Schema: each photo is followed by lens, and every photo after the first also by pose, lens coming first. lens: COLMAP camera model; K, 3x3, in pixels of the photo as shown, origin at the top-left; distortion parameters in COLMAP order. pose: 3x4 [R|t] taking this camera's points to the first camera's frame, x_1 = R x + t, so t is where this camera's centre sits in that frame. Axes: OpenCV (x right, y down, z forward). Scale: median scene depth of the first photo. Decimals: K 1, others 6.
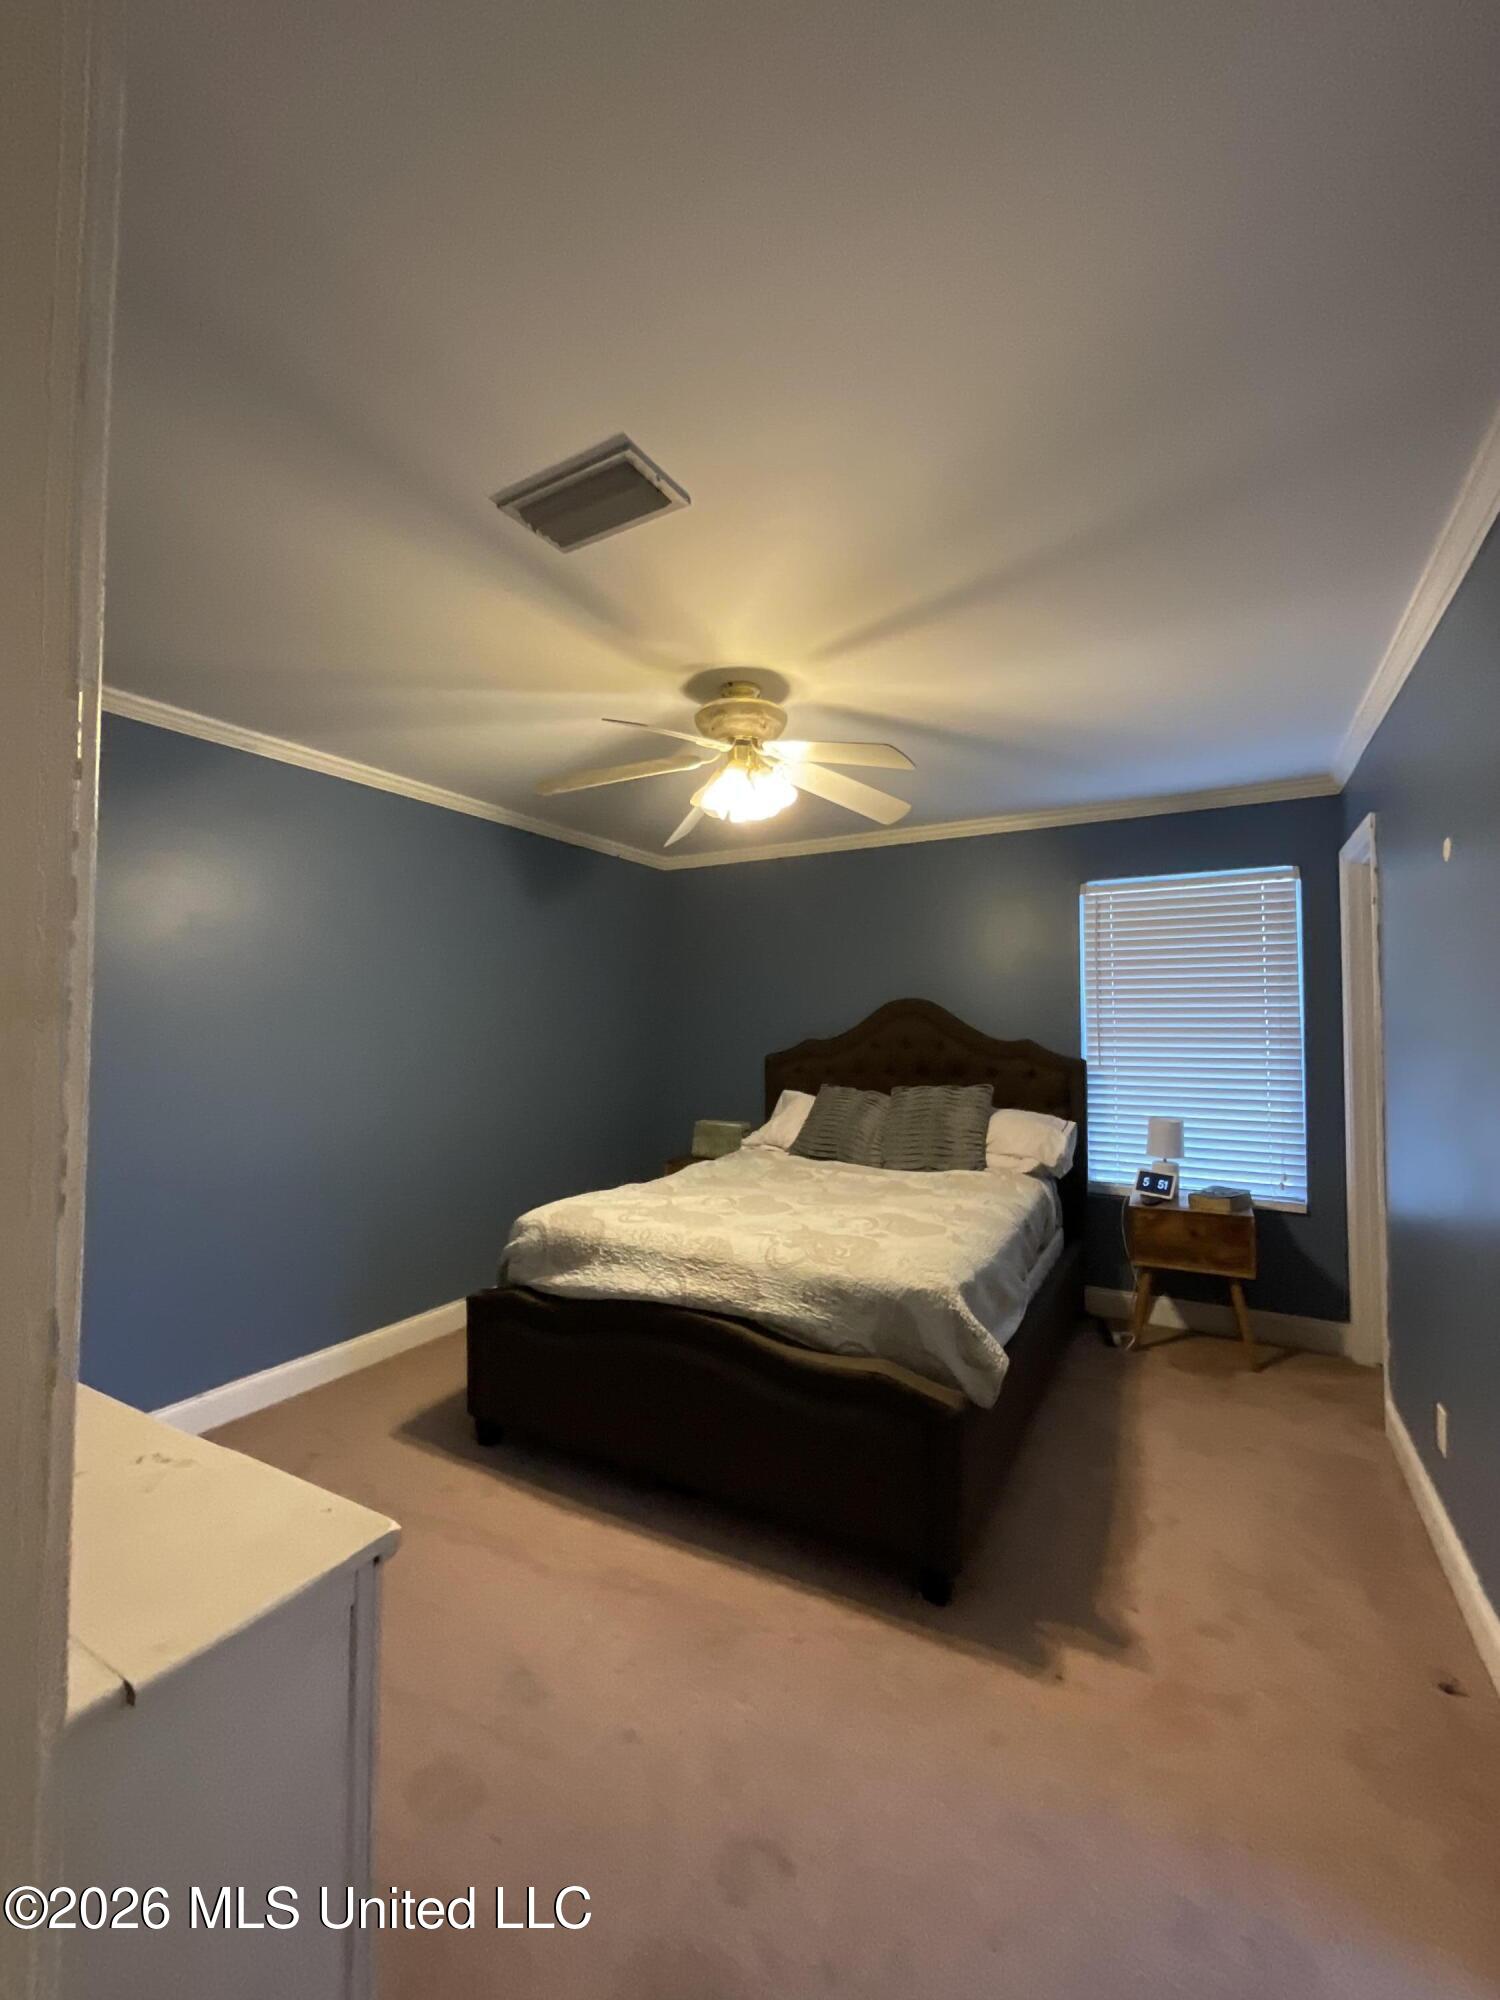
lens RADIAL K [[820.4, 0, 751.8], [0, 820.4, 1002.0], [0, 0, 1]] dist [0.014879, 0.000179]
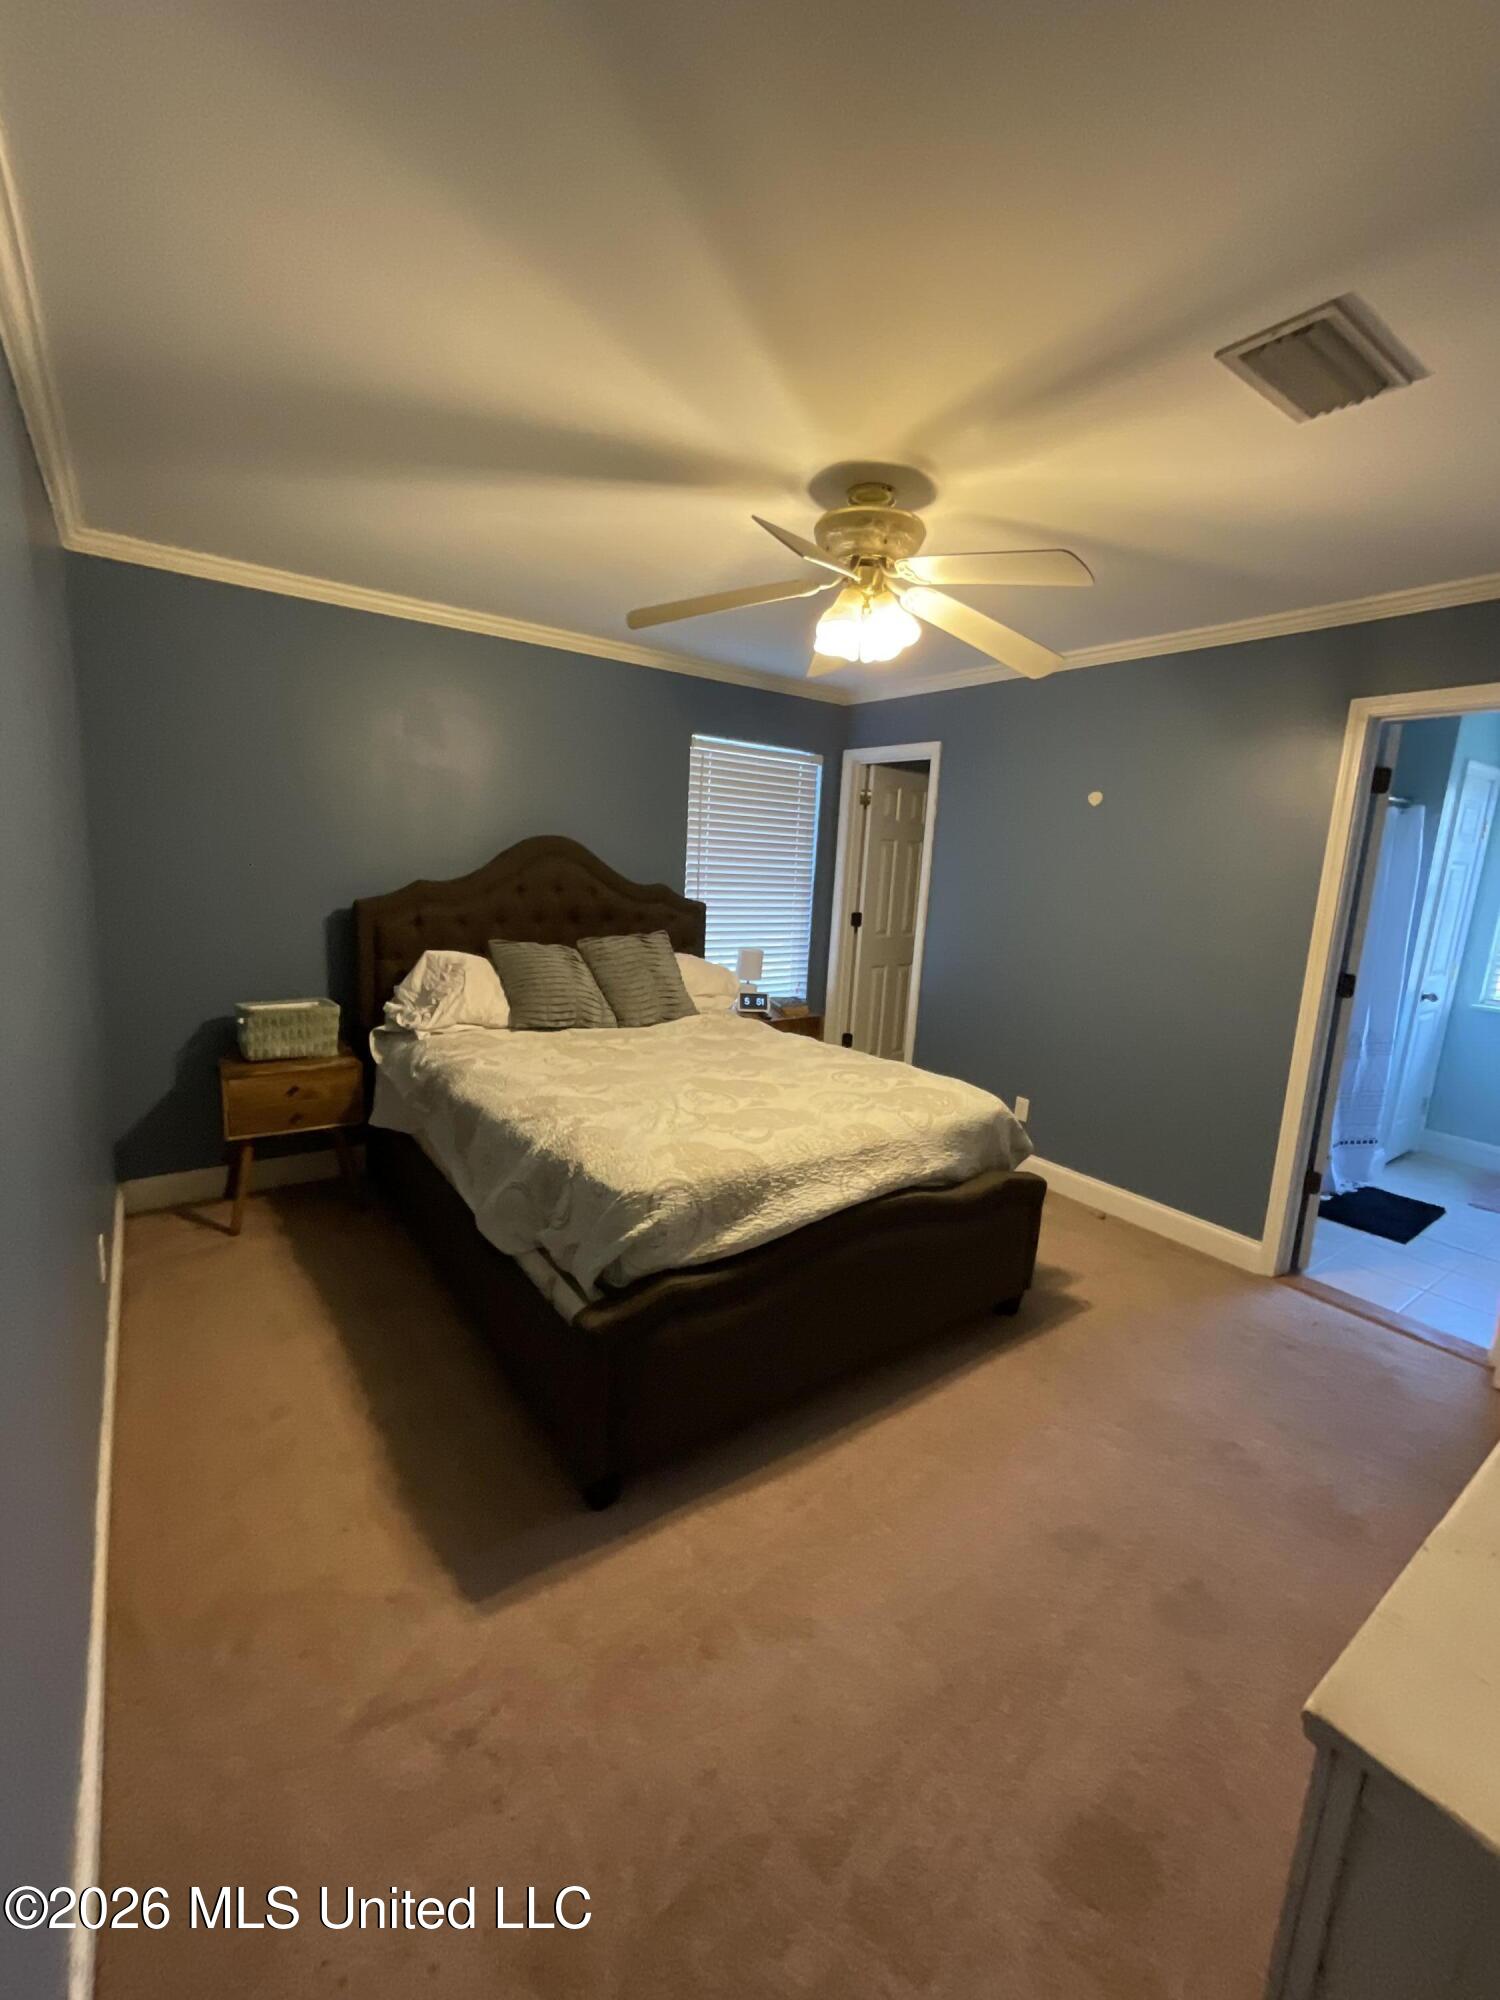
lens RADIAL K [[820.4, 0, 755.2], [0, 820.4, 997.5], [0, 0, 1]] dist [0.014879, 0.000179]
pose [[0.409943, -0.138853, 0.901480, -0.645533], [-0.080388, 0.978999, 0.187349, -0.020181], [-0.908562, -0.149270, 0.390172, 0.518591]]
